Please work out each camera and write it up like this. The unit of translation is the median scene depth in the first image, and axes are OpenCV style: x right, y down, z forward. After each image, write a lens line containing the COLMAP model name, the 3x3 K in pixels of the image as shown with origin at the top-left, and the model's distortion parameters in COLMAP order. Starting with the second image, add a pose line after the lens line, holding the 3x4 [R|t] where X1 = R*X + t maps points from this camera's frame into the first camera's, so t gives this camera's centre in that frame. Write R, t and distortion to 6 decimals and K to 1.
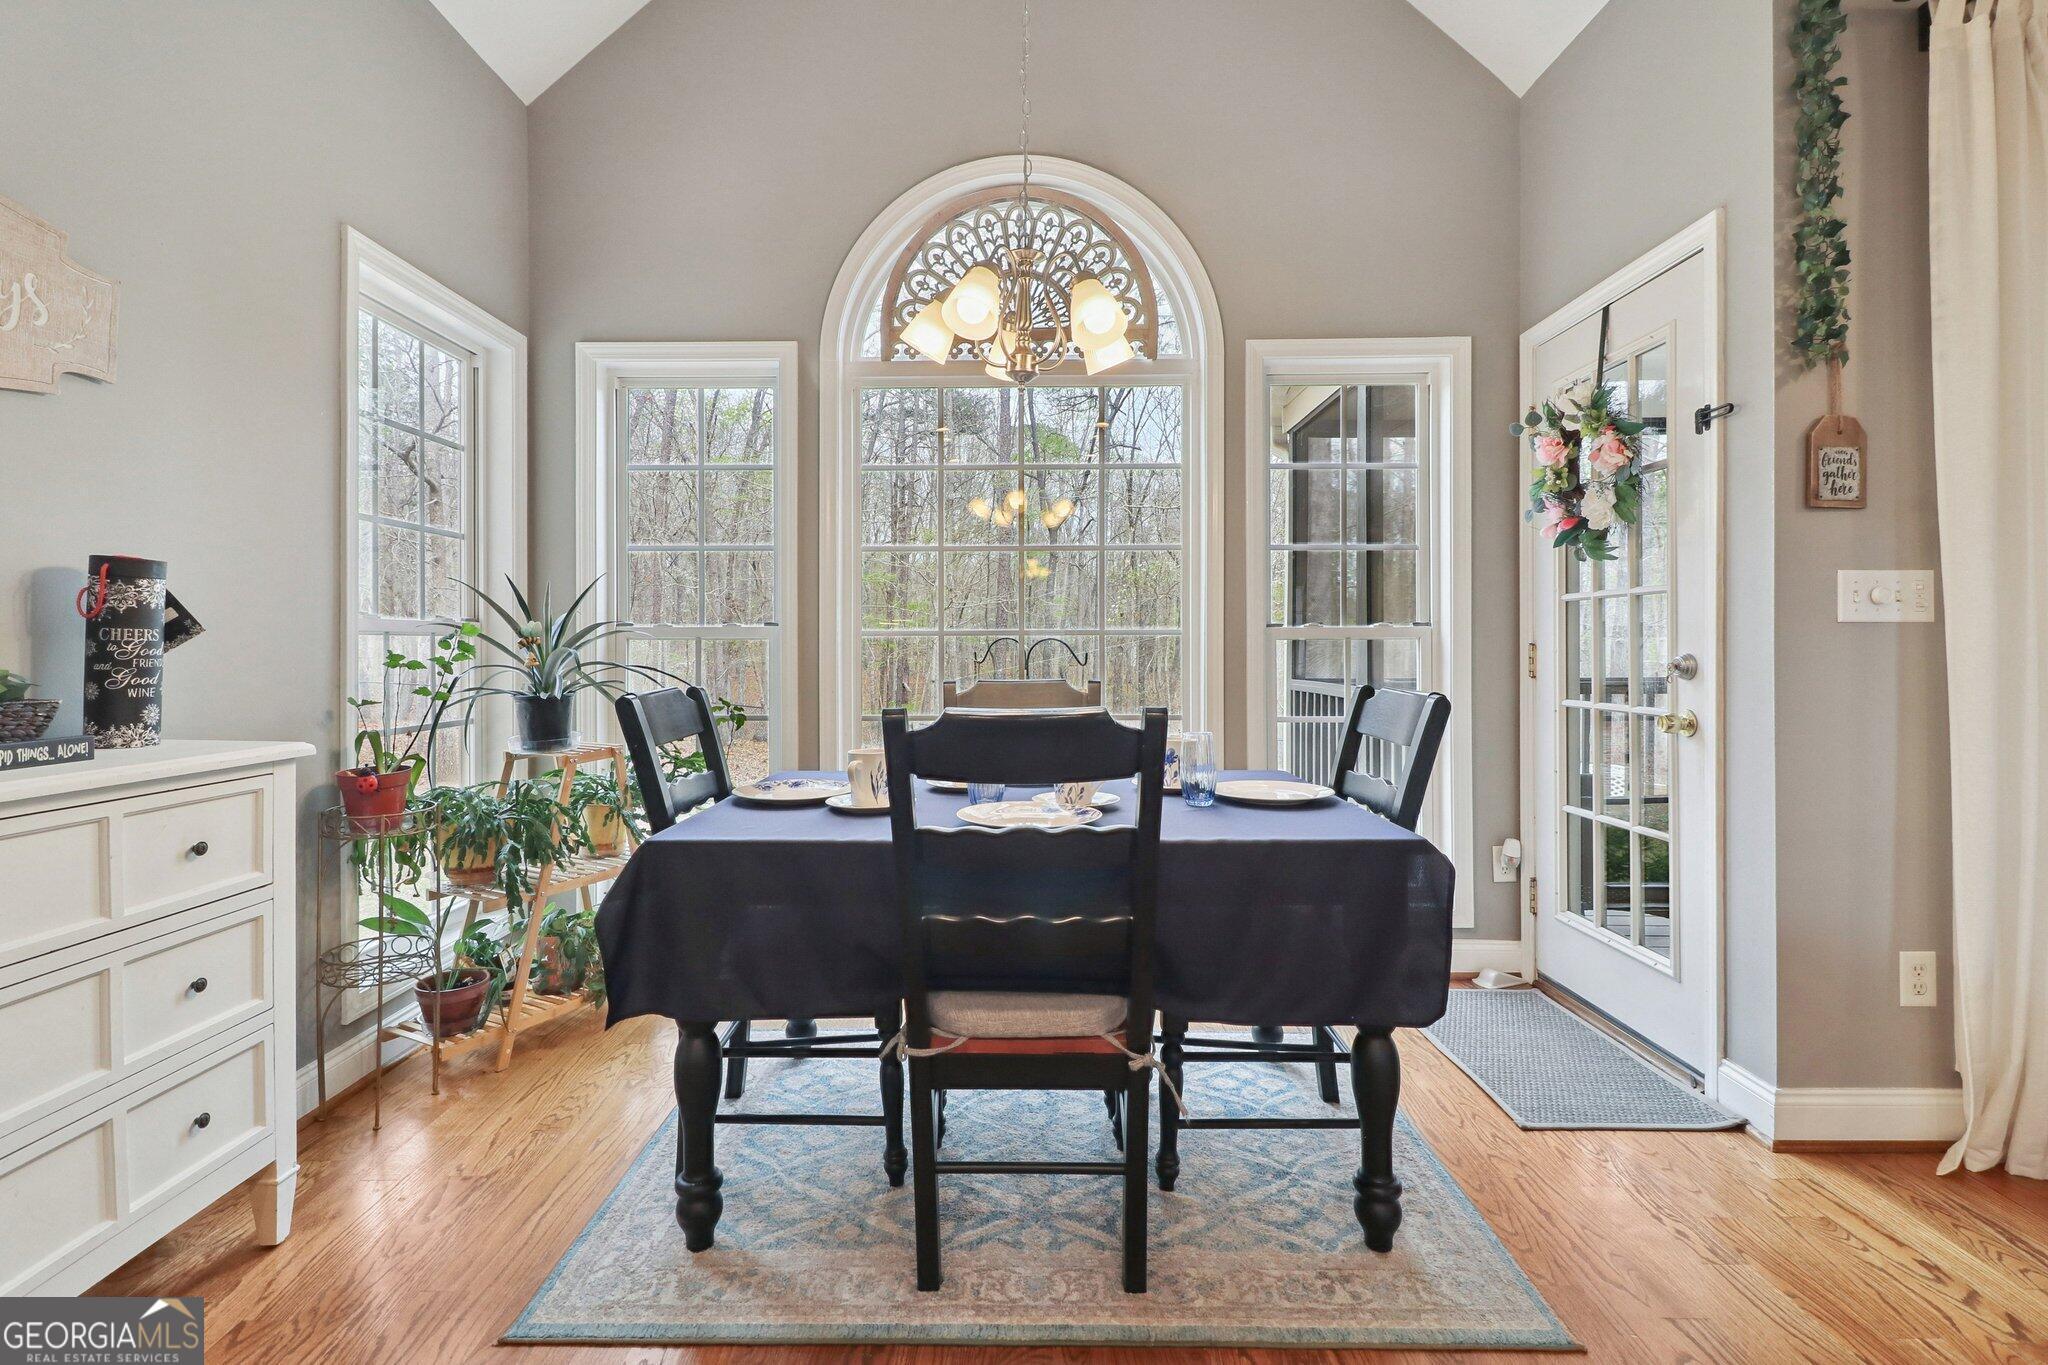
lens RADIAL K [[952.3, 0, 1024.3], [0, 952.3, 651.7], [0, 0, 1]] dist [-0.000344, -0.000545]
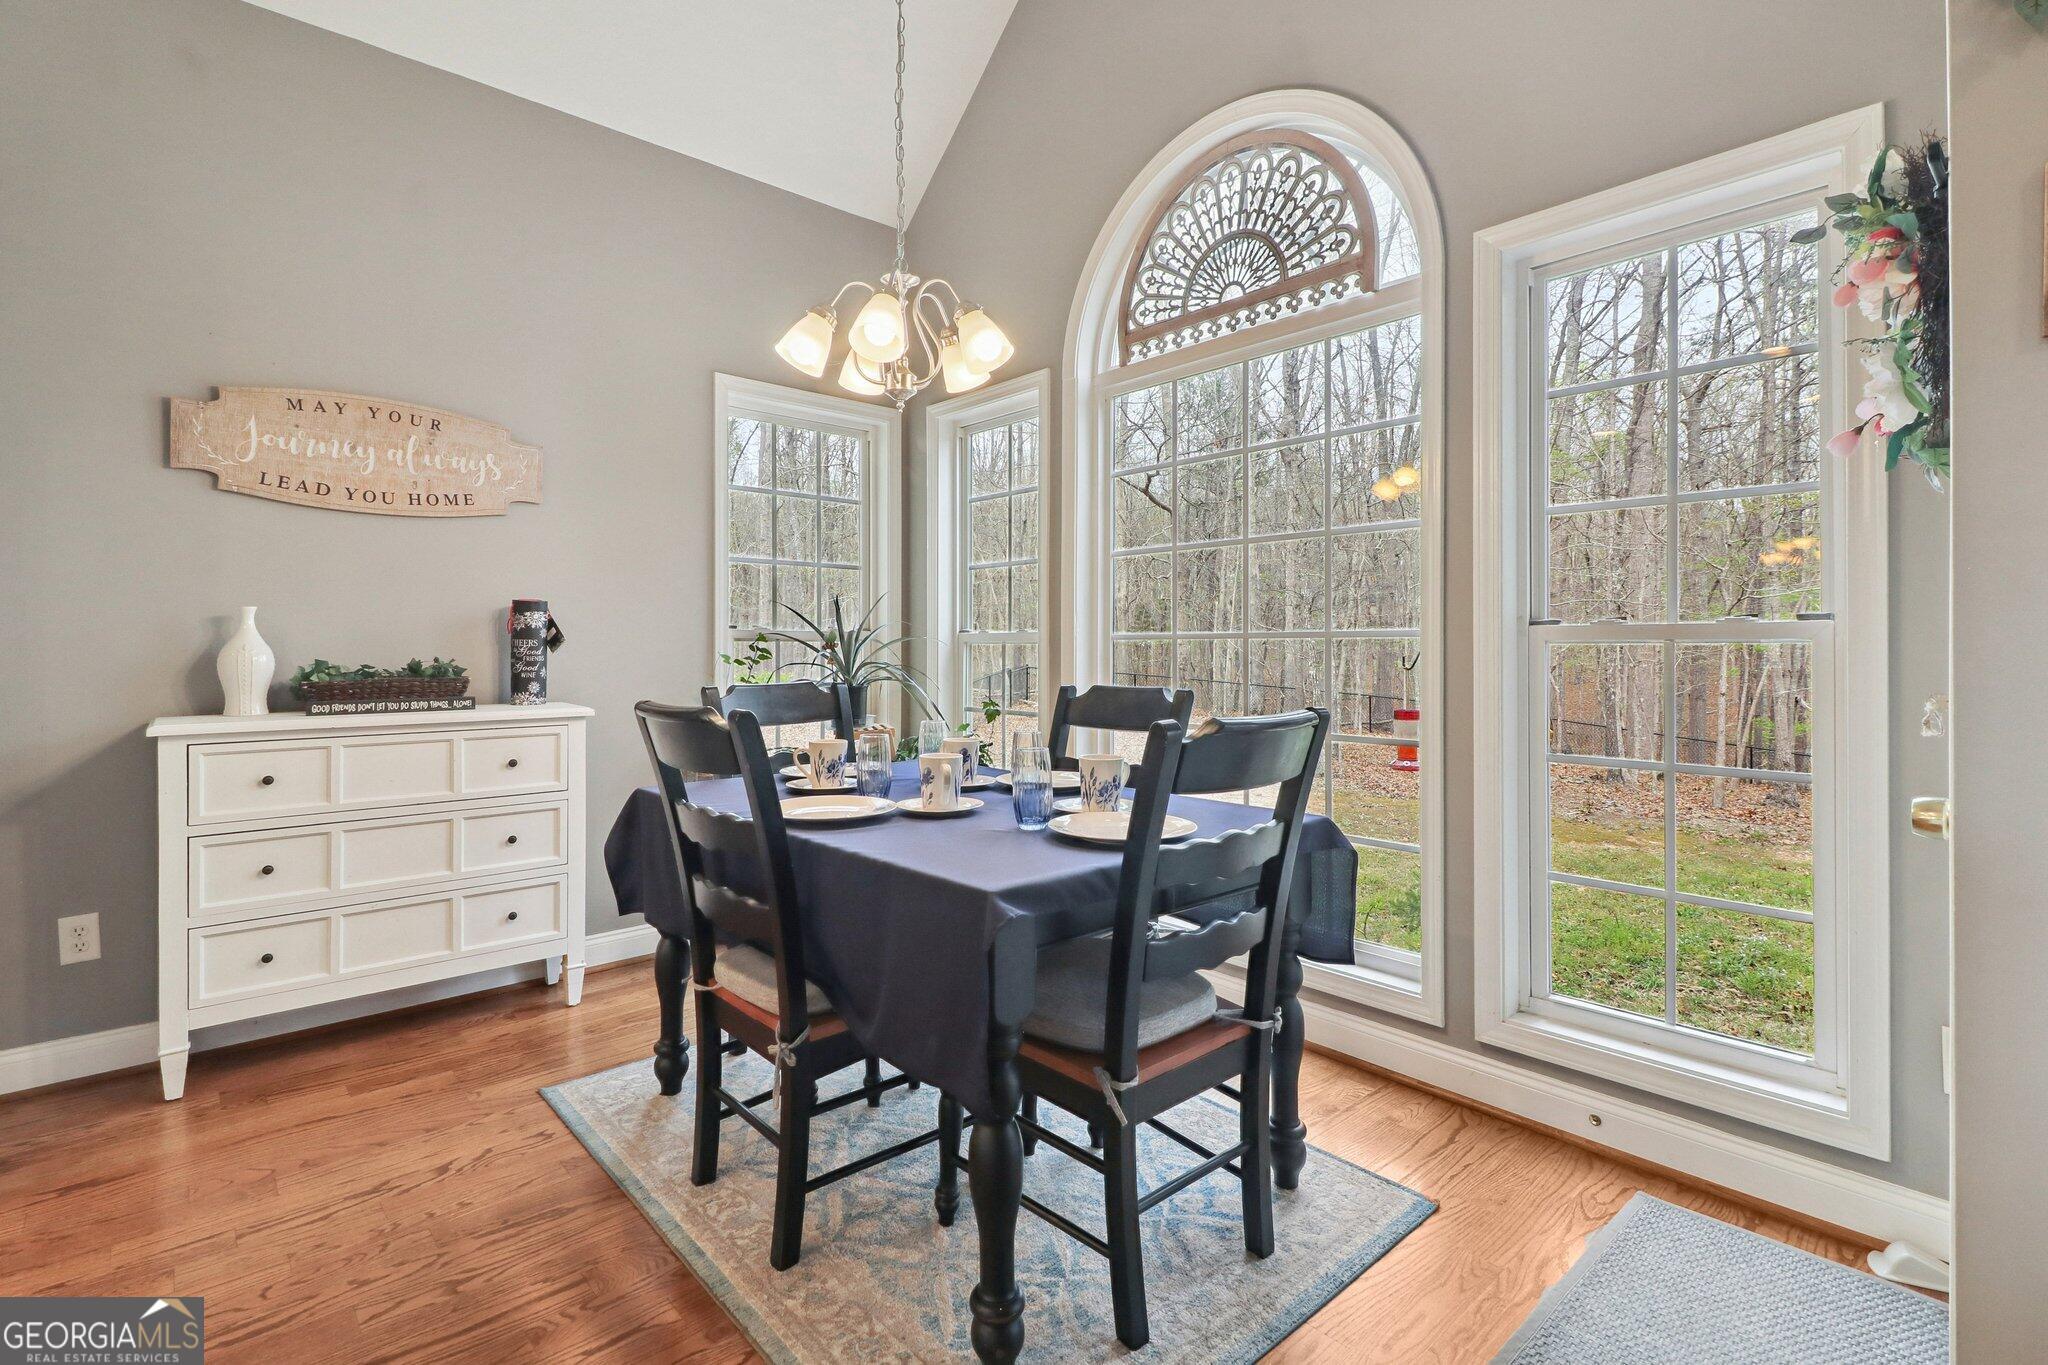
lens RADIAL K [[948.9, 0, 1027.0], [0, 948.9, 656.8], [0, 0, 1]] dist [0.001048, -0.000522]
pose [[0.676835, 0.008032, -0.736091, 0.836397], [-0.004440, 0.999967, 0.006829, -0.006597], [0.736121, -0.001354, 0.676849, 0.387705]]
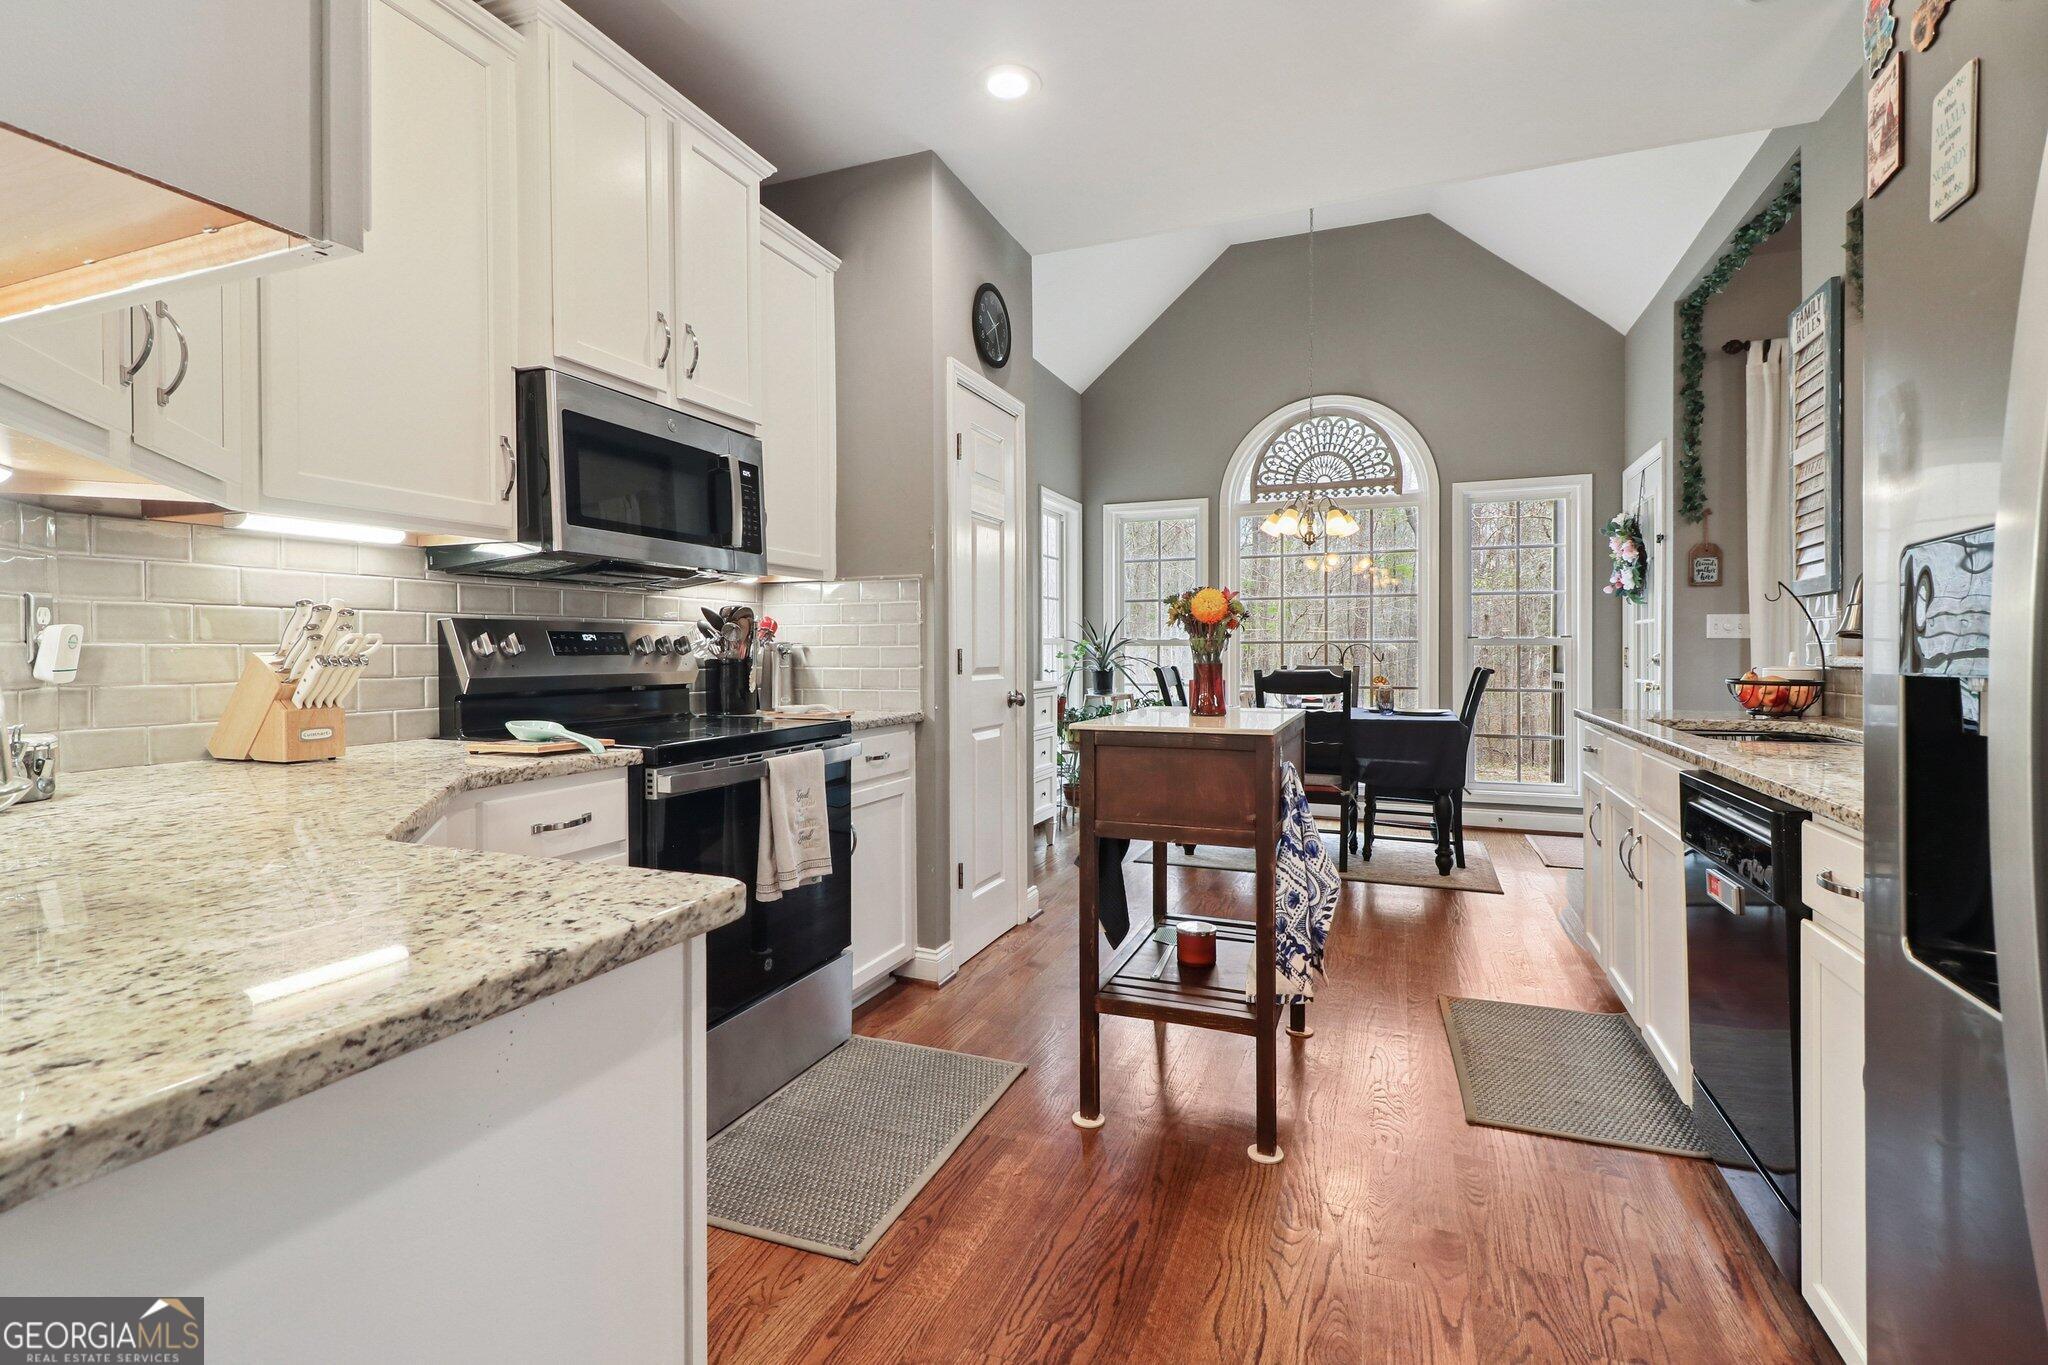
lens RADIAL K [[948.9, 0, 1027.0], [0, 948.9, 656.8], [0, 0, 1]] dist [0.001048, -0.000522]
pose [[0.932342, 0.003817, -0.361559, 0.201931], [-0.002277, 0.999986, 0.004683, 0.002236], [0.361572, -0.003543, 0.932338, -1.557838]]
